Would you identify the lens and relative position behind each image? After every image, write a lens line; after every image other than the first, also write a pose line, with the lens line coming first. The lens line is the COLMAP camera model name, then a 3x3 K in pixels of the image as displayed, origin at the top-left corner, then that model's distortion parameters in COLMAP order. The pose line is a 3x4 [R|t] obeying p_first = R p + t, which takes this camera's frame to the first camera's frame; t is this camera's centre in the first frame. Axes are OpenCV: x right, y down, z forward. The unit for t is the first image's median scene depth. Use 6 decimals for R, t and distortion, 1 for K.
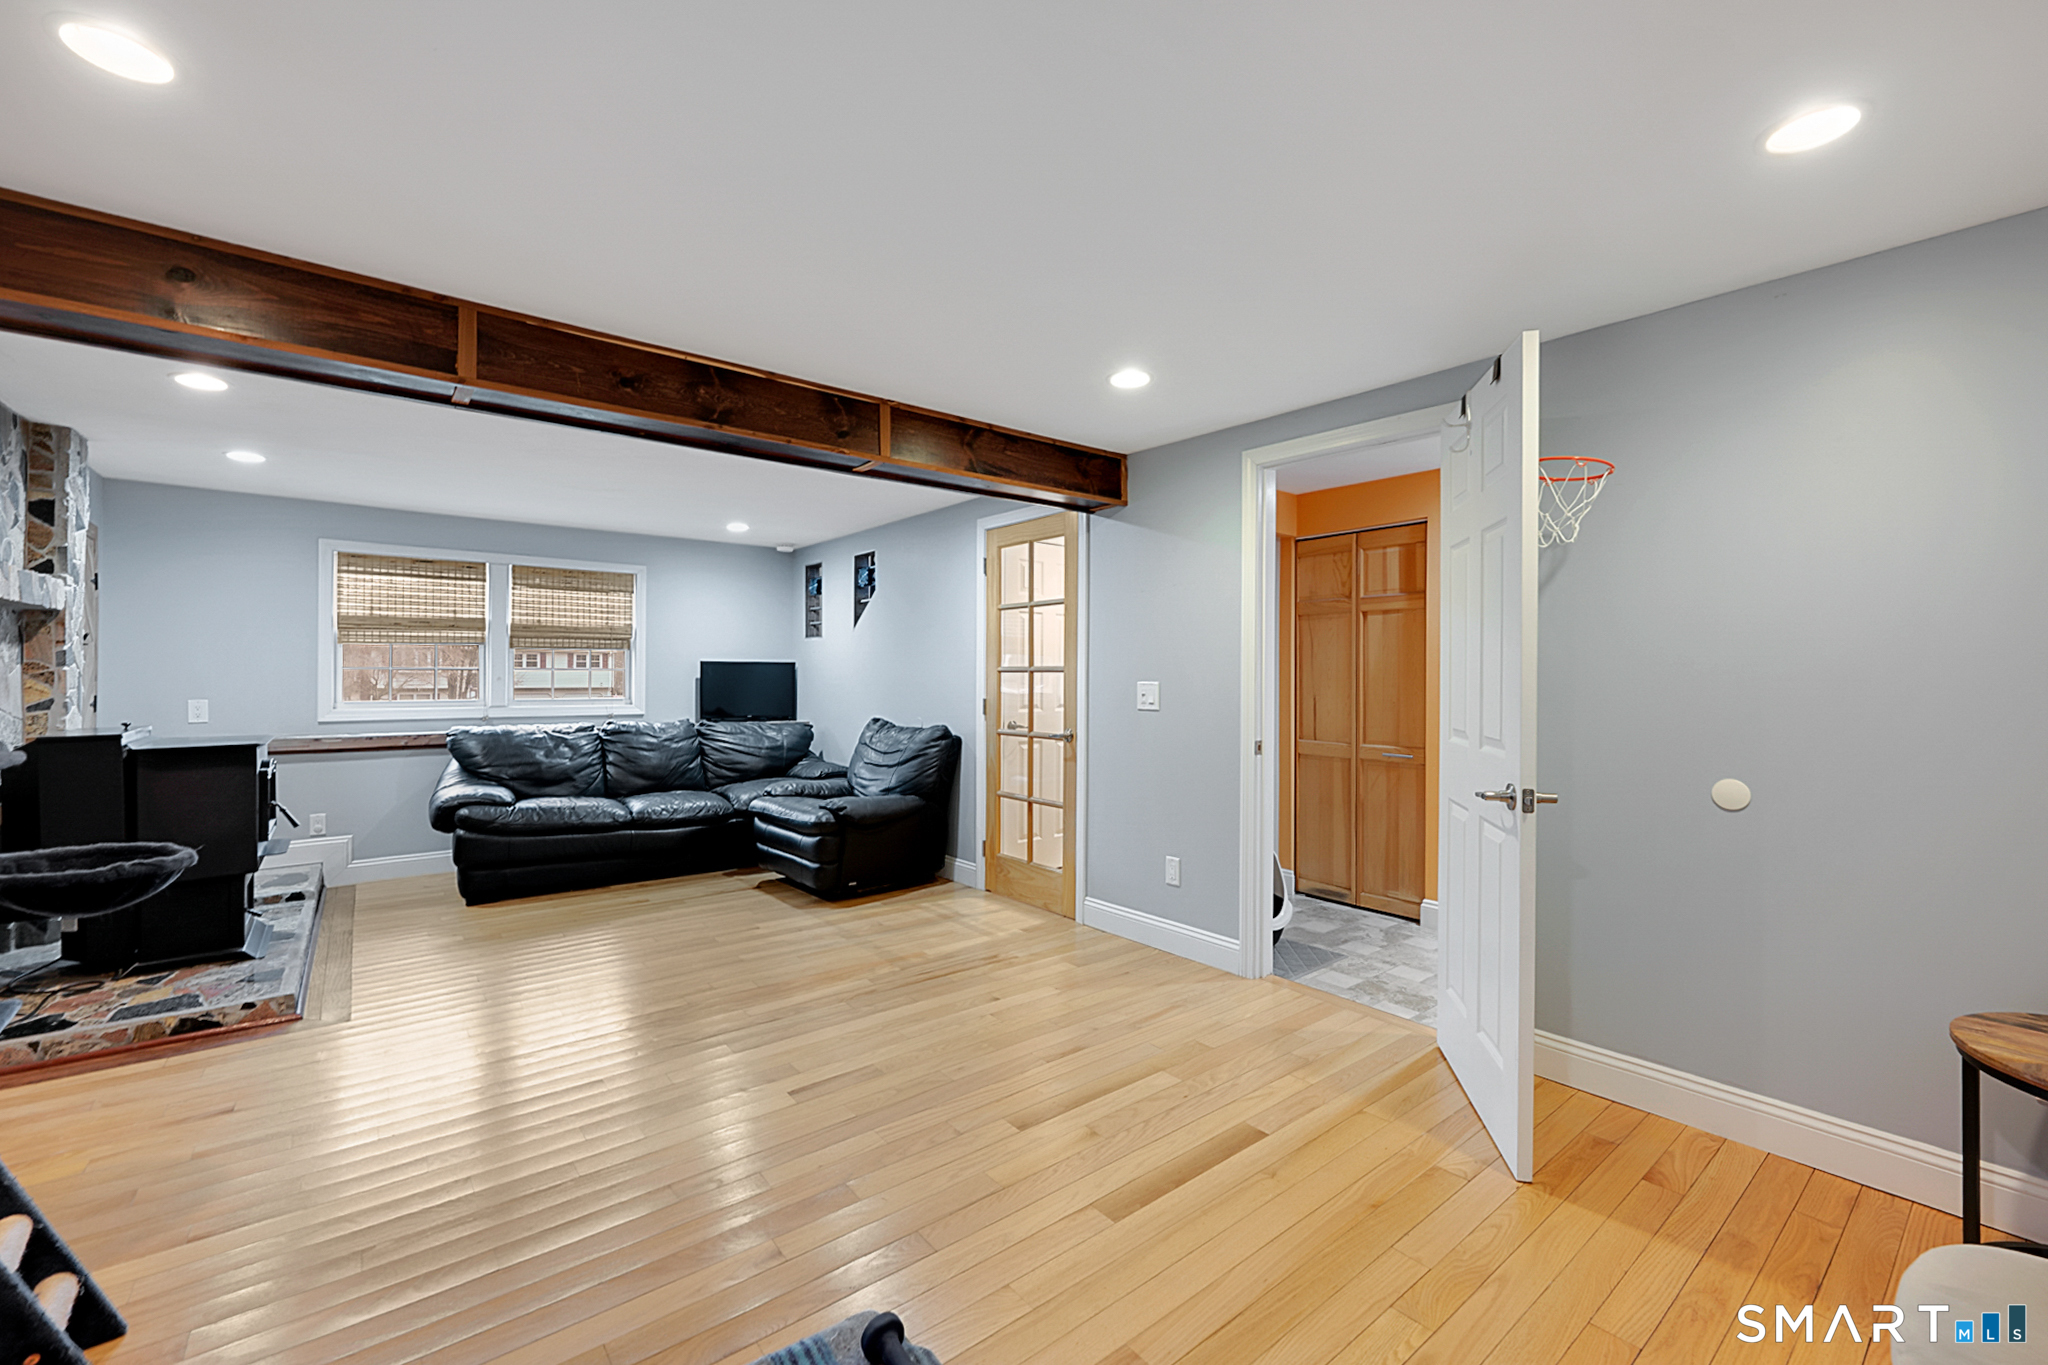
lens RADIAL K [[815.4, 0, 1028.6], [0, 815.4, 675.8], [0, 0, 1]] dist [-0.000426, -0.000234]
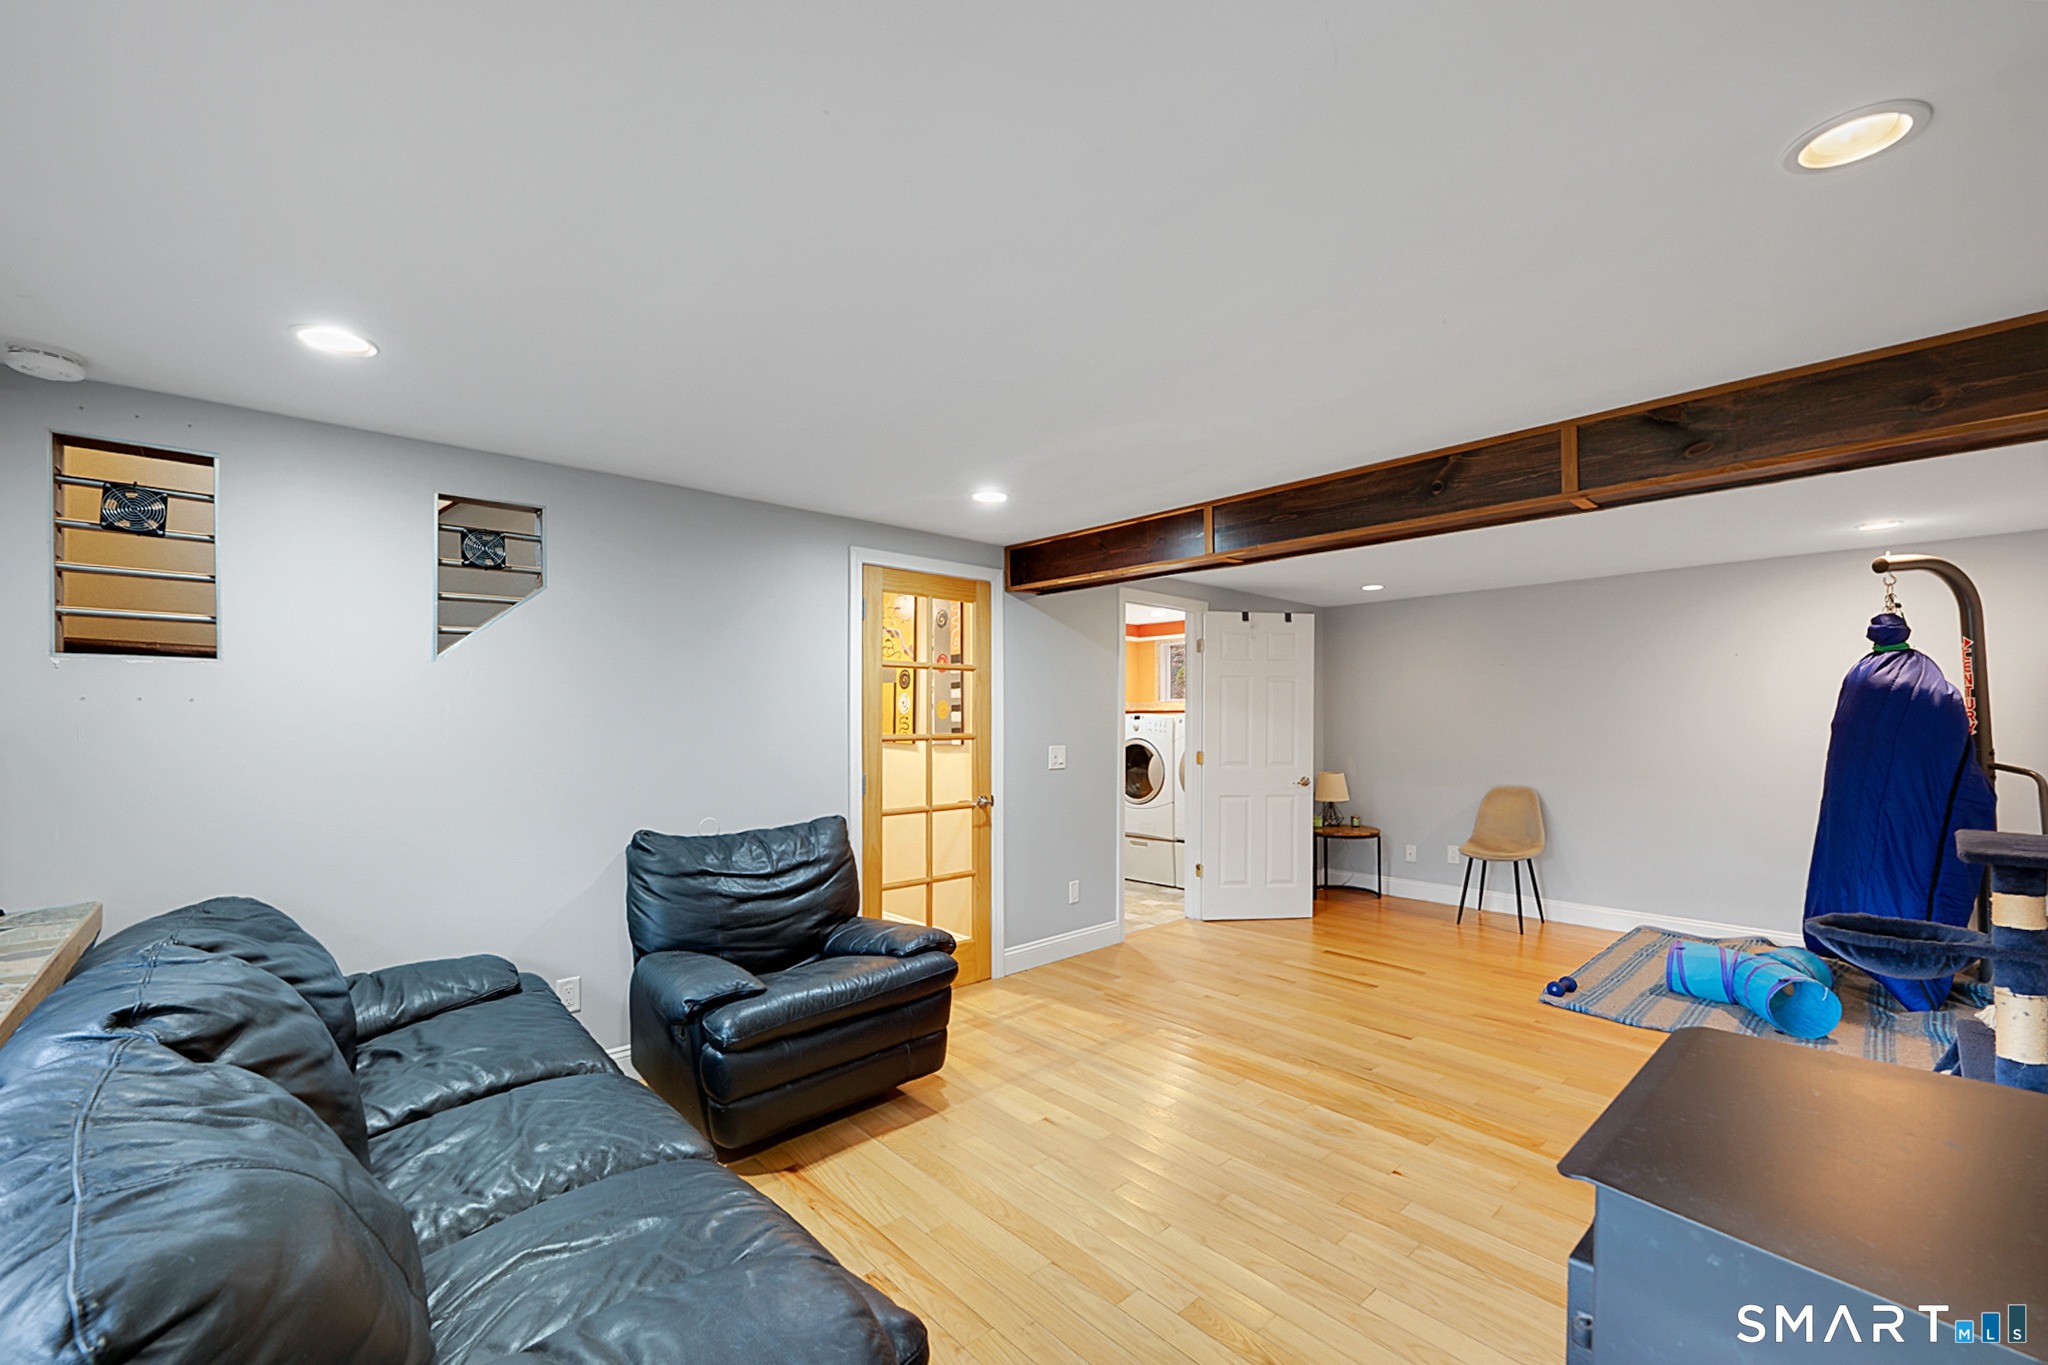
lens RADIAL K [[815.4, 0, 1029.8], [0, 815.4, 701.2], [0, 0, 1]] dist [-0.000426, -0.000234]
pose [[-0.025575, 0.013424, 0.999583, -0.845502], [0.002325, 0.999908, -0.013369, -0.034800], [-0.999670, 0.001982, -0.025603, 0.834164]]
